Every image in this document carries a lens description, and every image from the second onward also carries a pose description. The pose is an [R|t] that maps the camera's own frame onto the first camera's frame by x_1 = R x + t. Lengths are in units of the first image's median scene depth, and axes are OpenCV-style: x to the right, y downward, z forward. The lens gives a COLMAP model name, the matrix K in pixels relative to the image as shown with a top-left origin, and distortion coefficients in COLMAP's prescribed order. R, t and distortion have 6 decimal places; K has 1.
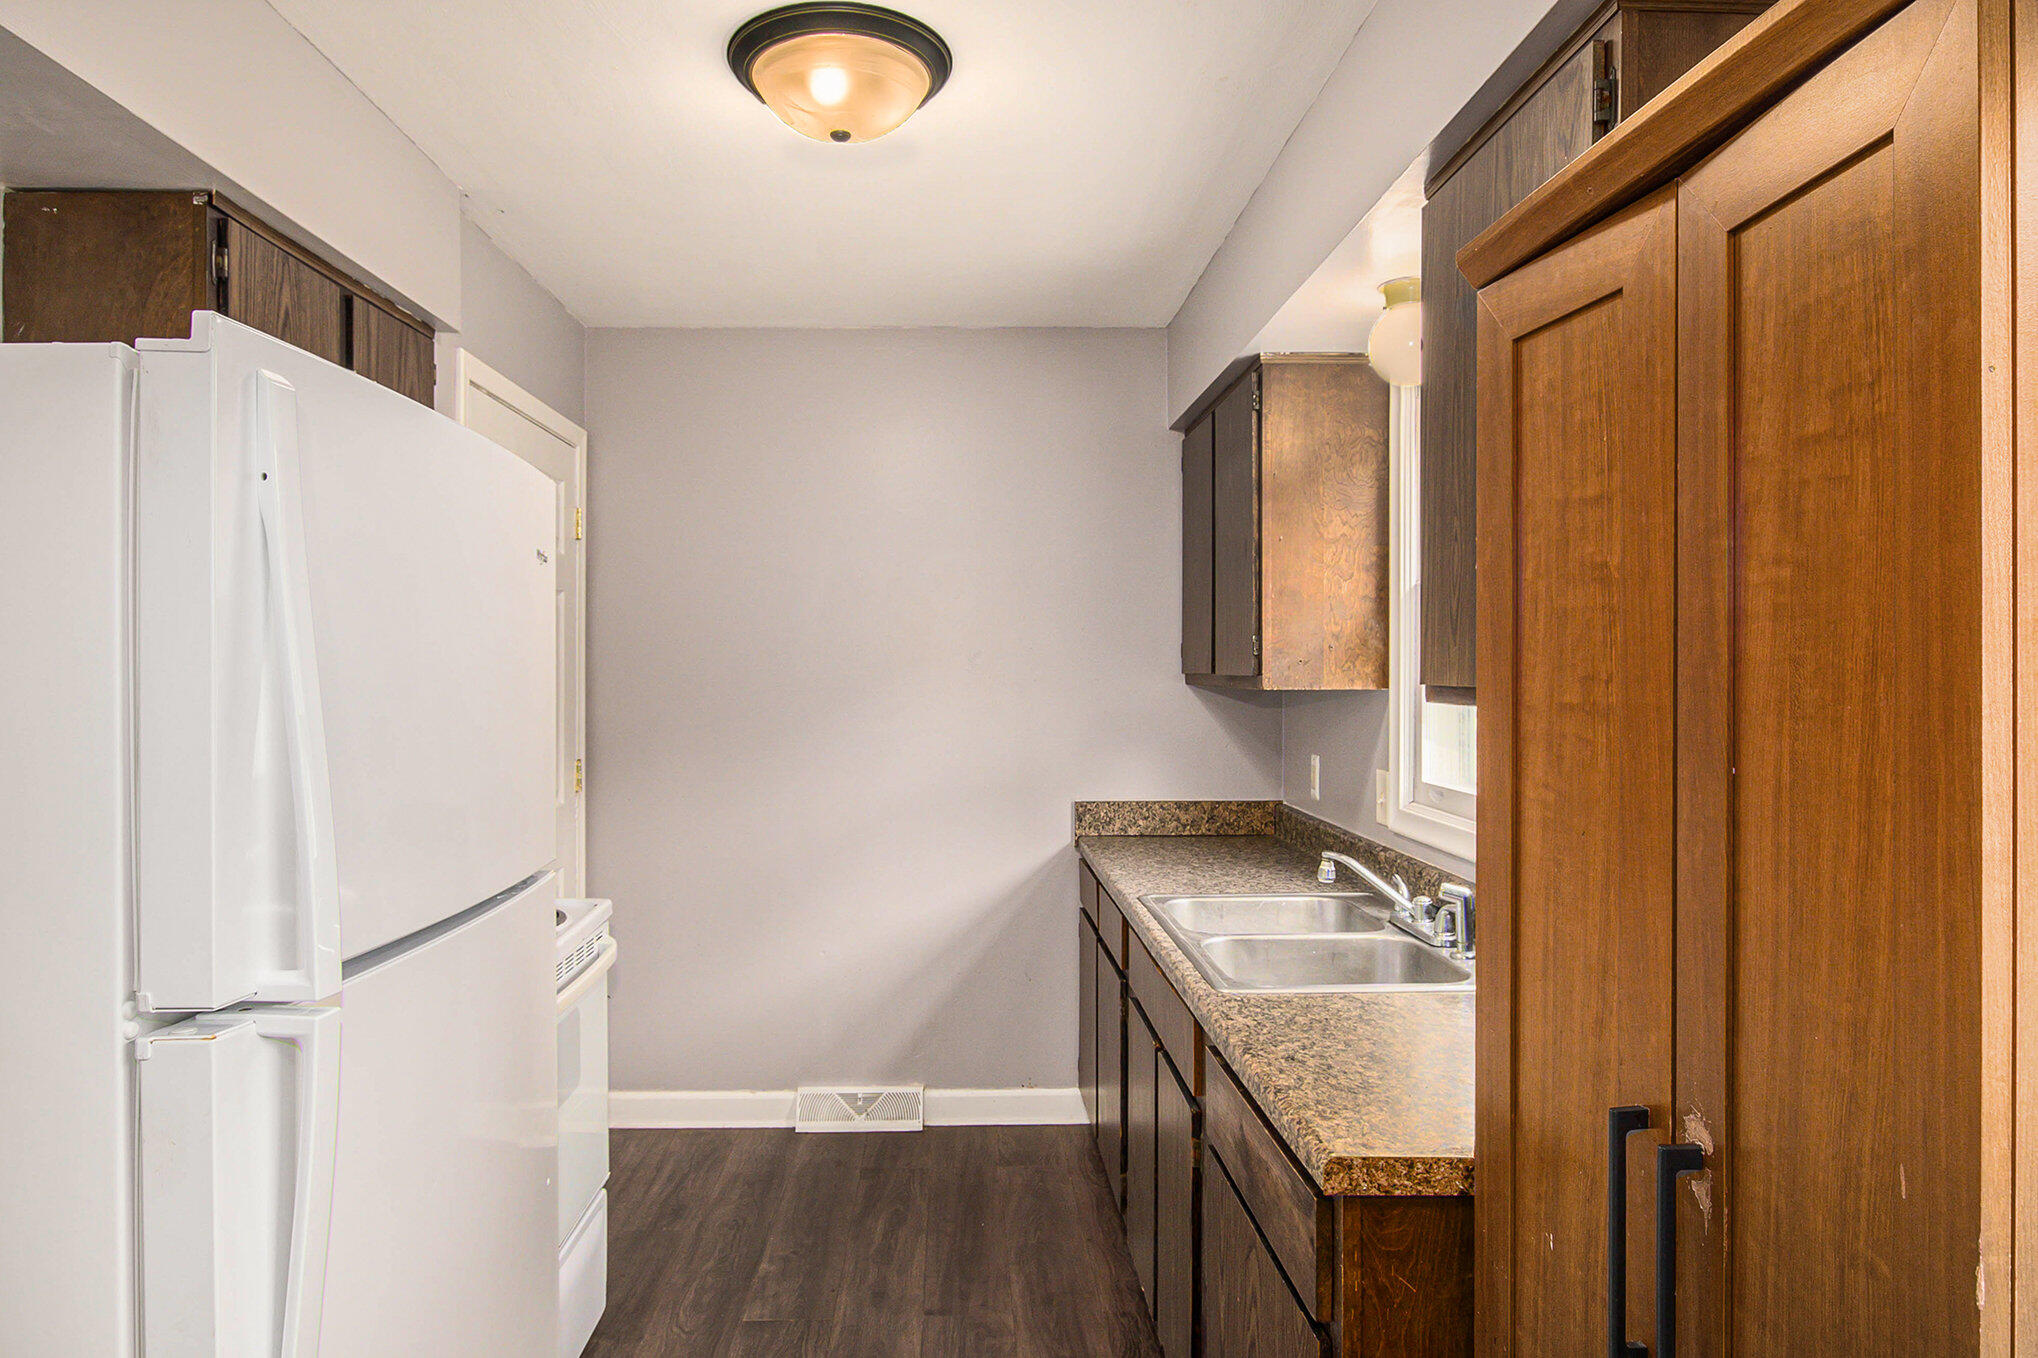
lens RADIAL K [[1226.4, 0, 1013.3], [0, 1226.4, 674.2], [0, 0, 1]] dist [-0.020892, -0.000008]
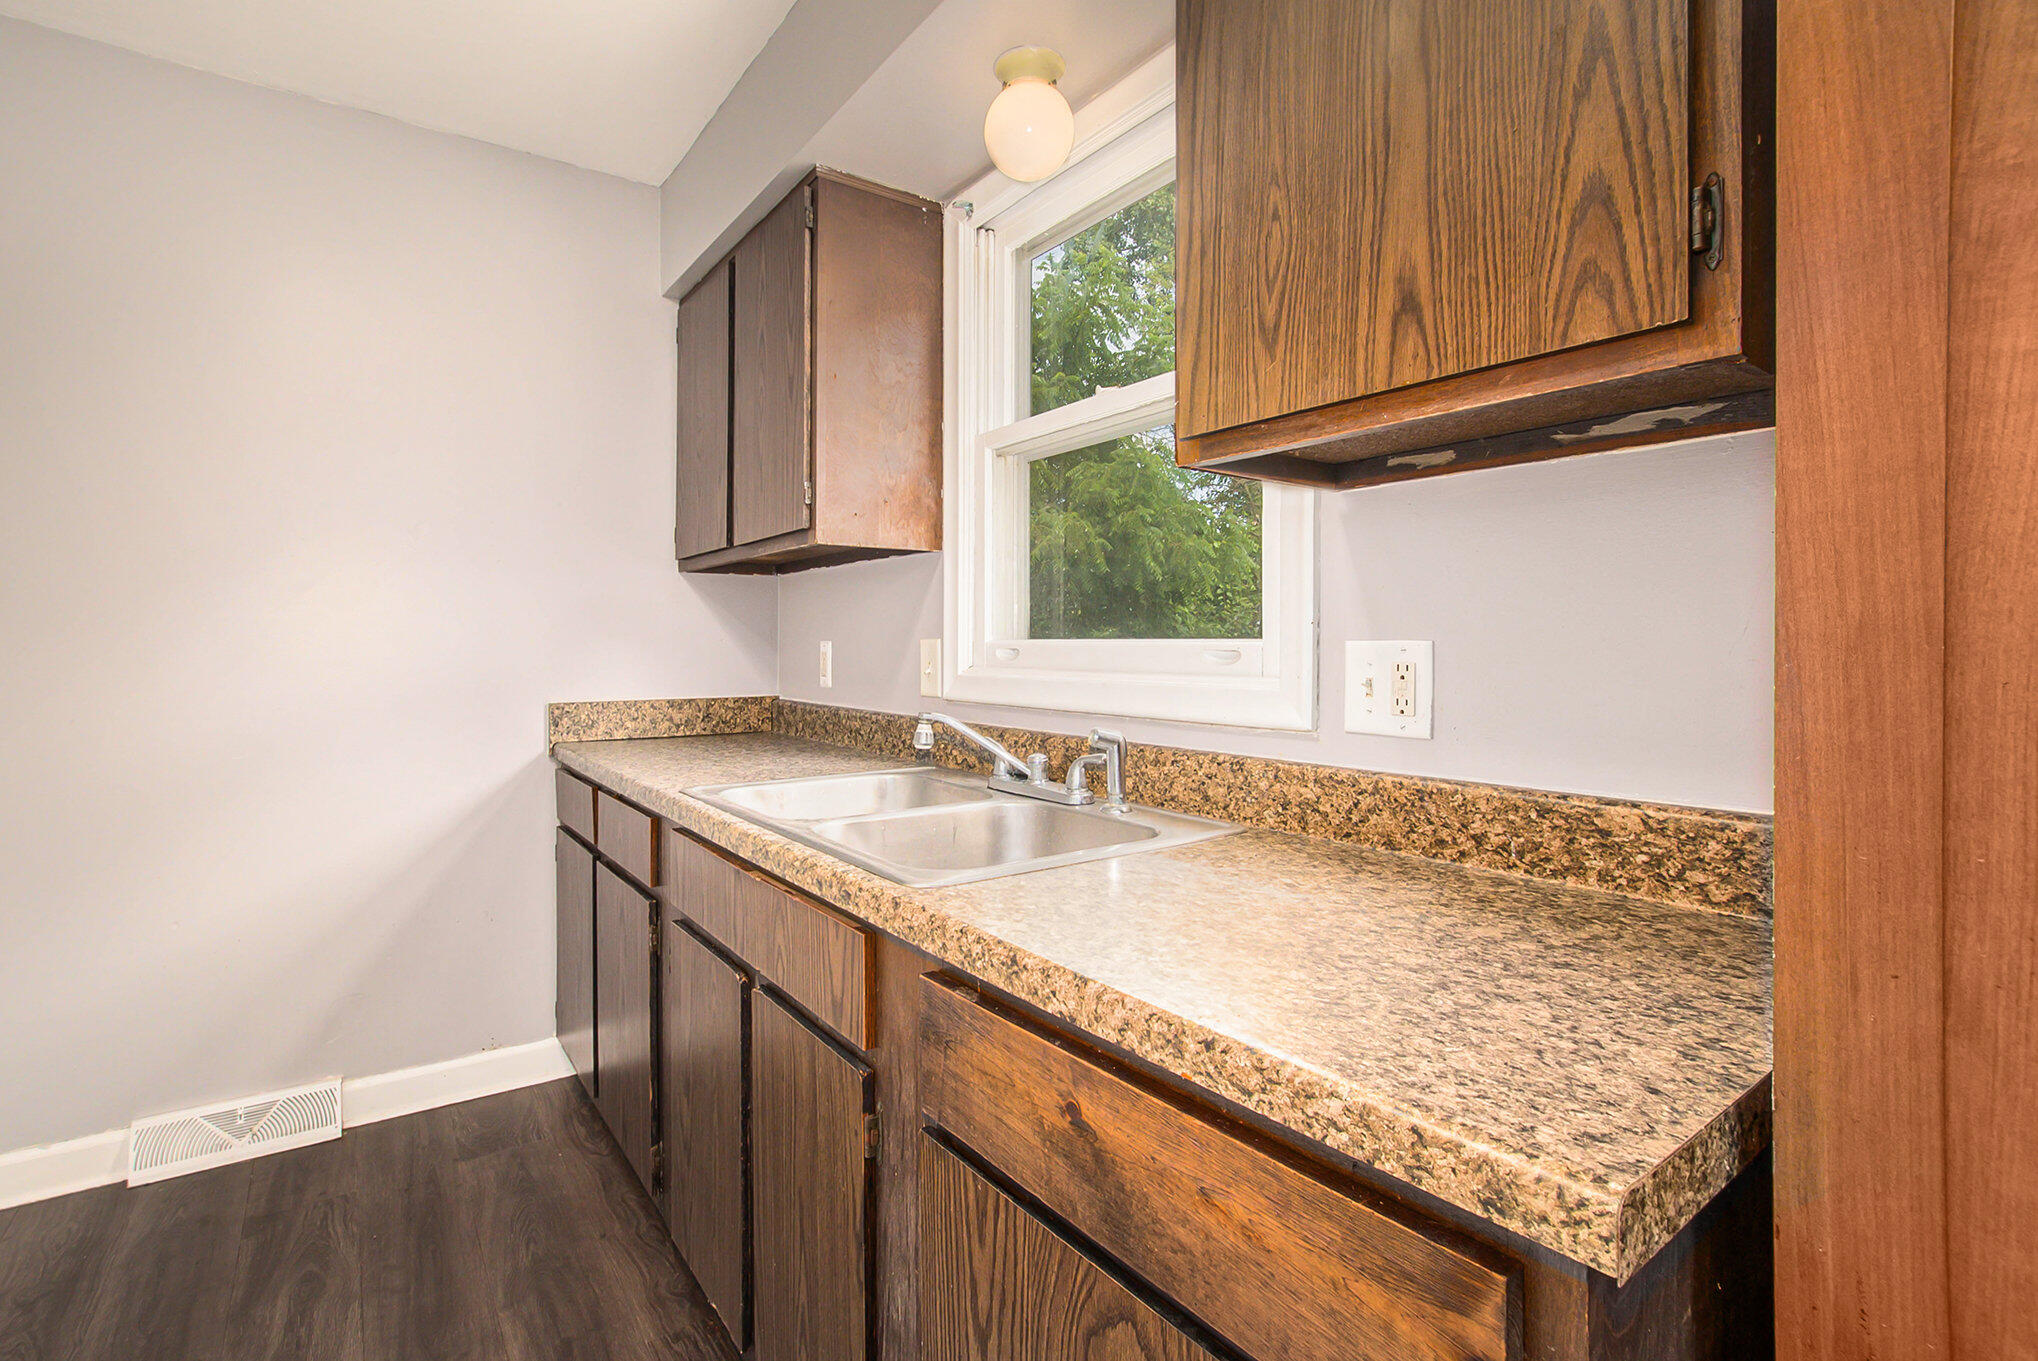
lens RADIAL K [[932.3, 0, 1000.1], [0, 932.3, 624.5], [0, 0, 1]] dist [-0.036483, 0.003083]
pose [[0.841601, 0.006257, 0.540064, -0.037387], [0.007633, 0.999695, -0.023477, 0.072518], [-0.540046, 0.023880, 0.841296, 0.309118]]
